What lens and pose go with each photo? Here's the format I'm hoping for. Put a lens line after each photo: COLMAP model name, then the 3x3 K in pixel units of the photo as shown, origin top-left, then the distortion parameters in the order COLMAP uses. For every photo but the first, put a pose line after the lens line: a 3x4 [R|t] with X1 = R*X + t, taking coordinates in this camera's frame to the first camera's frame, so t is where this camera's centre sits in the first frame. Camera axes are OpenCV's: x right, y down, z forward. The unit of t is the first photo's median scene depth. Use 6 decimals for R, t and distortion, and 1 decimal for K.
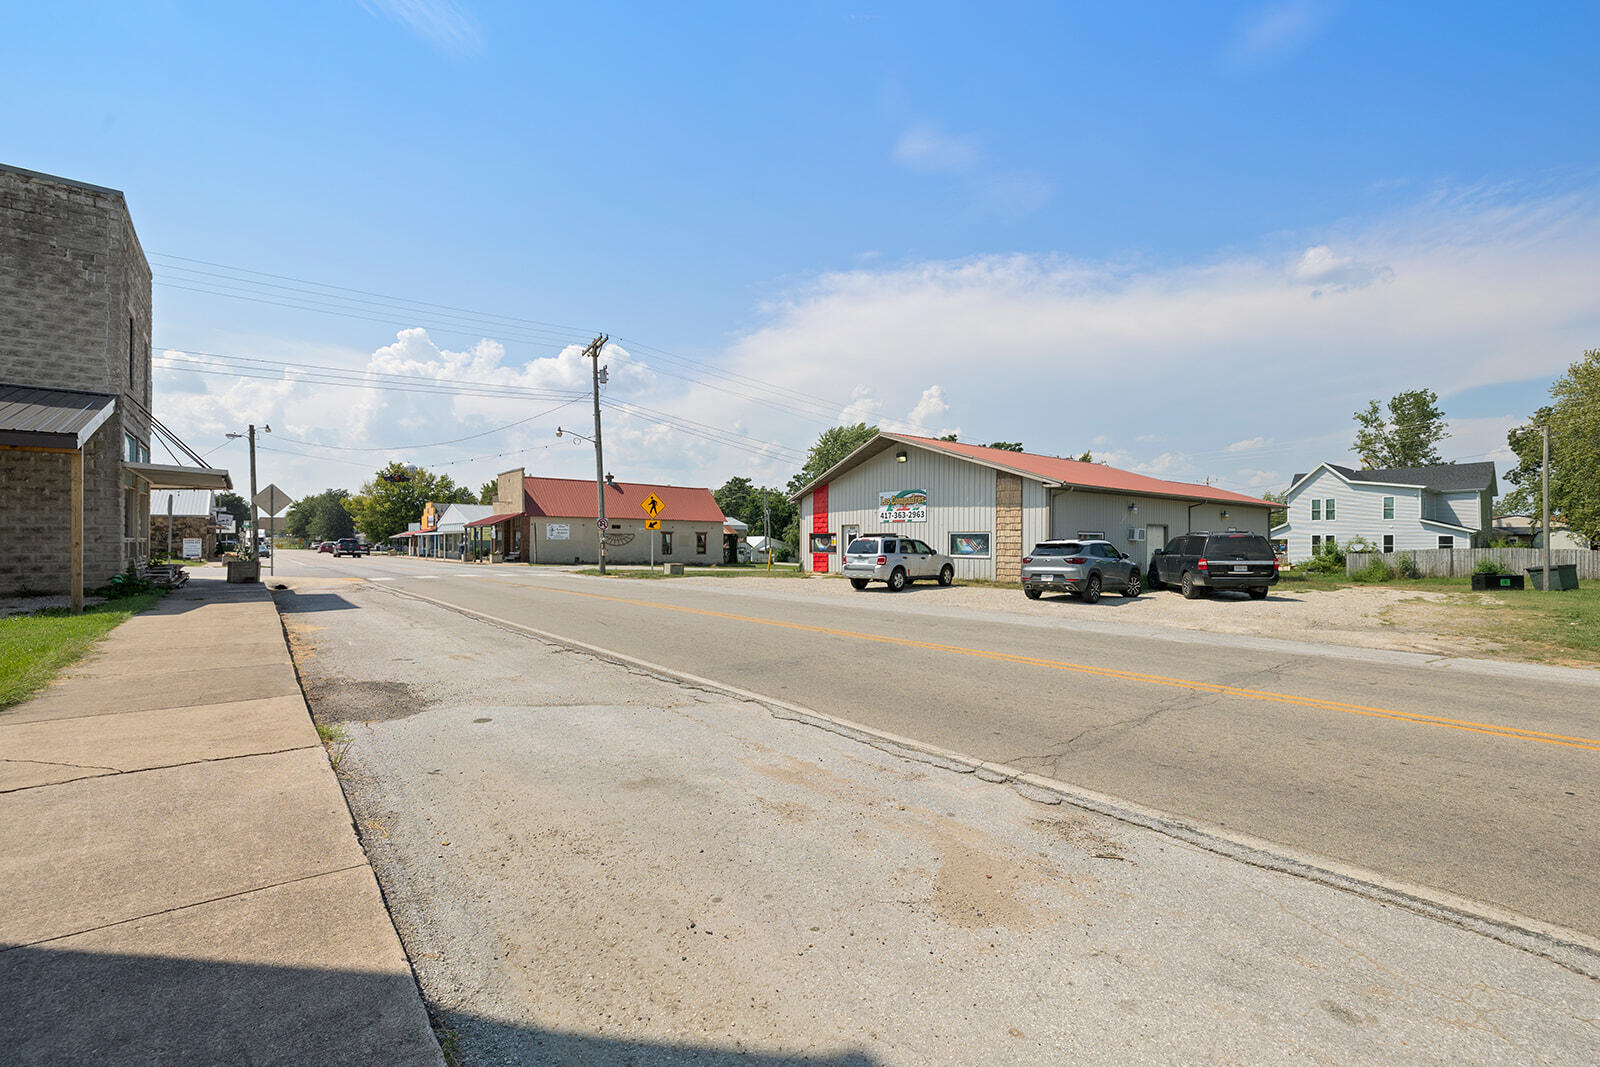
lens RADIAL K [[666.4, 0, 800.0], [0, 666.4, 533.5], [0, 0, 1]] dist [-0.000208, 0.000006]
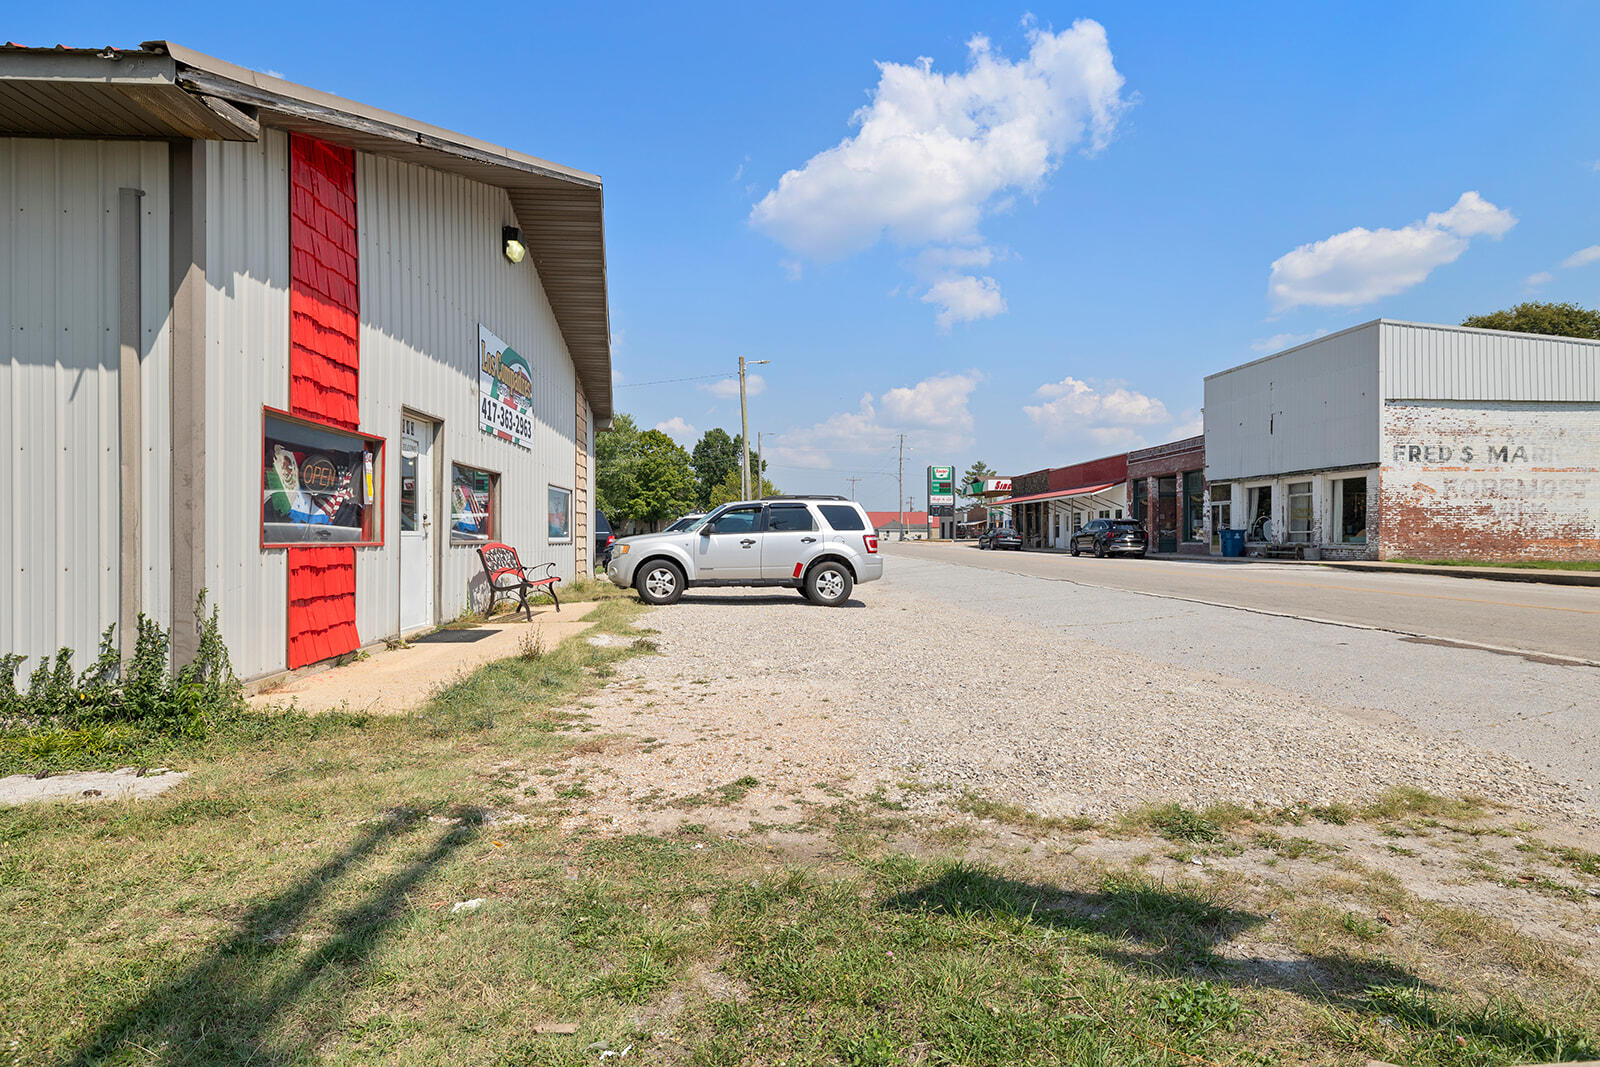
lens RADIAL K [[857.6, 0, 800.0], [0, 857.6, 533.5], [0, 0, 1]] dist [0.002390, -0.000872]
pose [[-0.801978, -0.003962, 0.597340, -0.207265], [-0.012296, 0.999876, -0.009877, 0.030070], [-0.597226, -0.015266, -0.801927, 1.212503]]
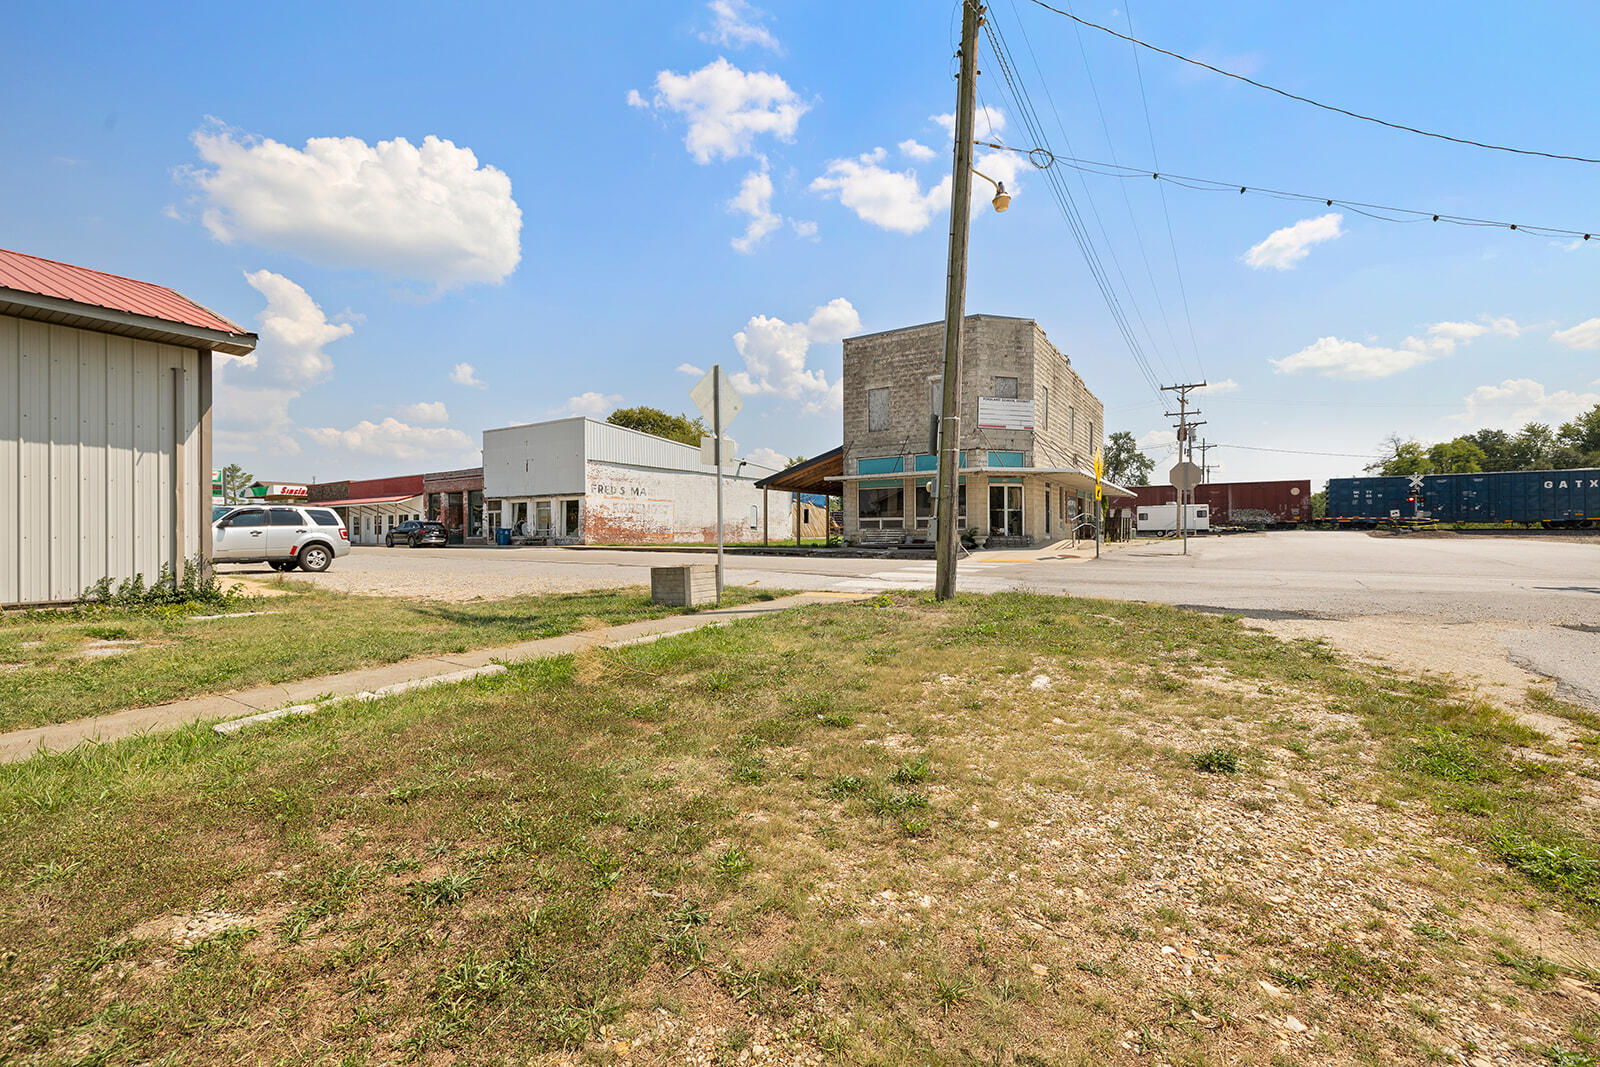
lens RADIAL K [[666.4, 0, 800.0], [0, 666.4, 533.5], [0, 0, 1]] dist [-0.000208, 0.000006]
pose [[-0.956680, -0.002400, -0.291131, -0.177840], [0.002095, 0.999883, -0.015126, 0.041015], [0.291133, -0.015081, -0.956564, 1.531440]]
